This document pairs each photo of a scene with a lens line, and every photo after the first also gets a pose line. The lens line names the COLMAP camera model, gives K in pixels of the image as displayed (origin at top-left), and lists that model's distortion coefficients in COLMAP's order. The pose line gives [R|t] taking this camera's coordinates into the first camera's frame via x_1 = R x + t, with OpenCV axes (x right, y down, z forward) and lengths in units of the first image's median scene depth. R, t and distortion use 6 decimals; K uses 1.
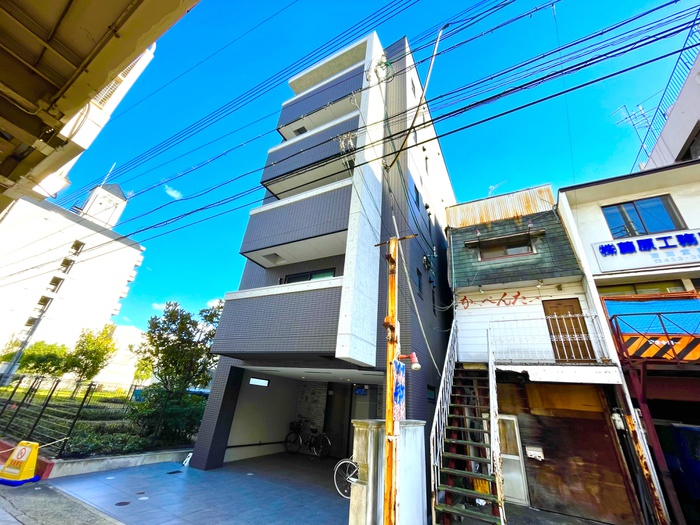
lens RADIAL K [[283.2, 0, 348.7], [0, 283.2, 260.6], [0, 0, 1]] dist [-0.003642, -0.000077]
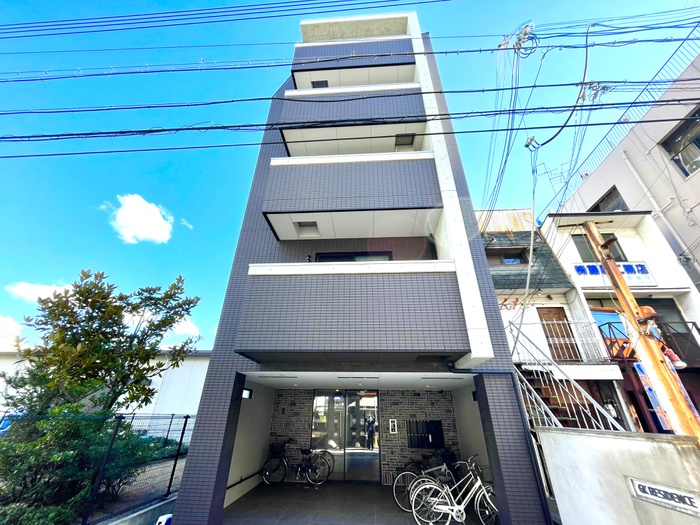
lens RADIAL K [[283.2, 0, 348.7], [0, 283.2, 260.6], [0, 0, 1]] dist [-0.003642, -0.000077]
pose [[0.907095, 0.134891, 0.398727, -0.491852], [-0.130720, 0.990699, -0.037772, 0.100426], [-0.400114, -0.017859, 0.916292, 0.280082]]
